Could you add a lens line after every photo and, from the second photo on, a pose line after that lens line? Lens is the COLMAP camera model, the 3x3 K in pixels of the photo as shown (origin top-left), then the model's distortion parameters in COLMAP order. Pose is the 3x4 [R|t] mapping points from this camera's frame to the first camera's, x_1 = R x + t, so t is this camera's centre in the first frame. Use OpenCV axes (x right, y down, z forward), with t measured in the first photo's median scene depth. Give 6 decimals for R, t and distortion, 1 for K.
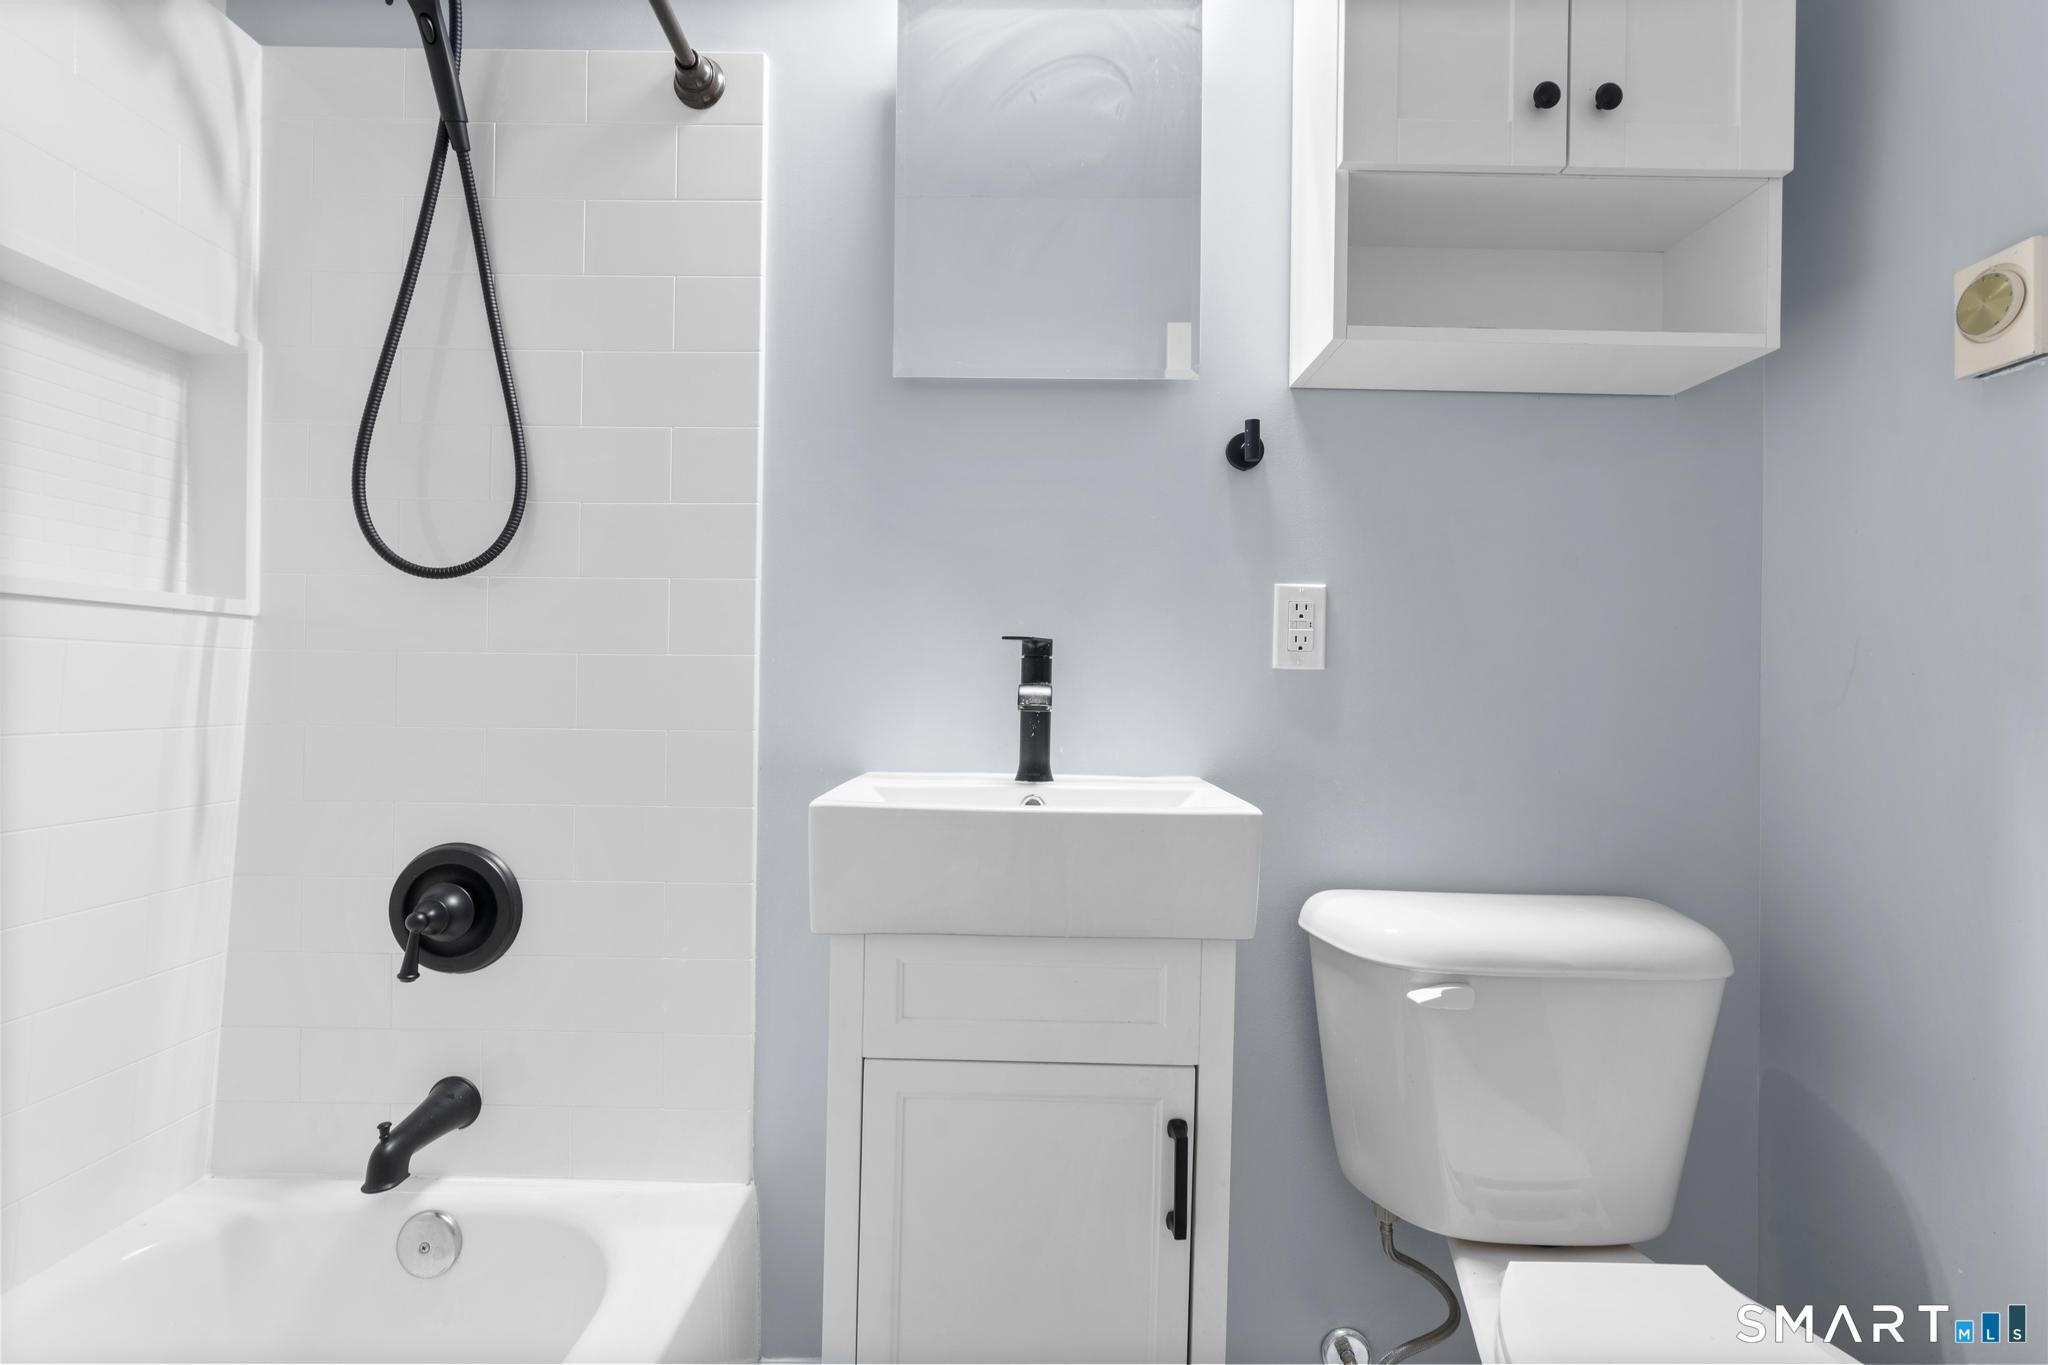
lens RADIAL K [[911.9, 0, 1034.6], [0, 911.9, 687.4], [0, 0, 1]] dist [-0.007427, 0.002658]
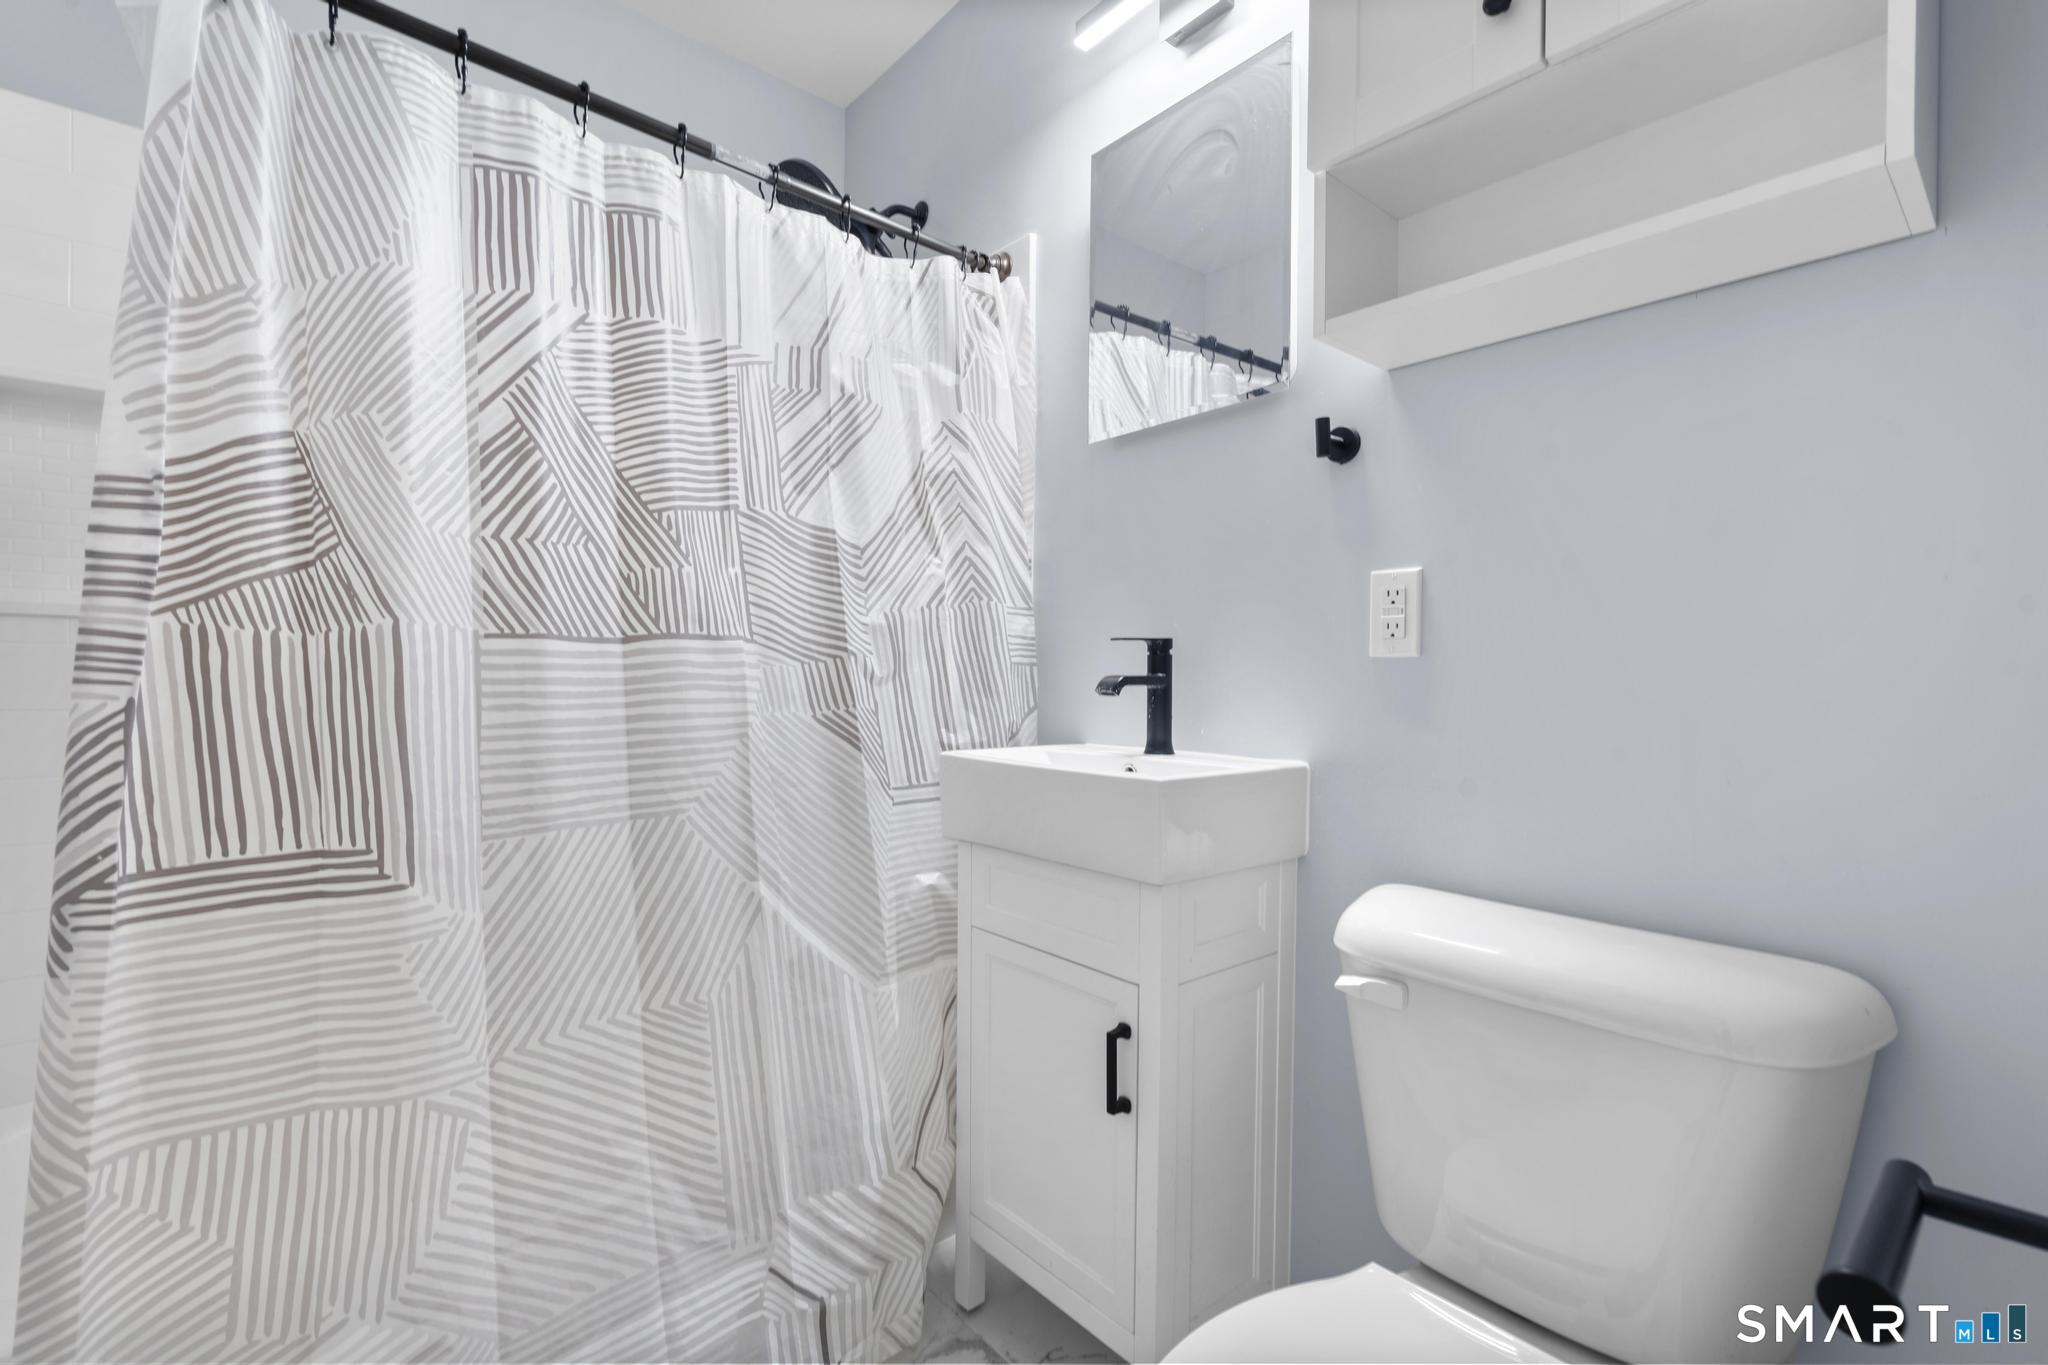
lens RADIAL K [[911.9, 0, 1027.6], [0, 911.9, 684.4], [0, 0, 1]] dist [-0.007427, 0.002658]
pose [[0.656909, -0.004067, -0.753959, 0.796875], [0.001658, 0.999991, -0.003950, 0.013220], [0.753968, 0.001345, 0.656910, 0.066095]]
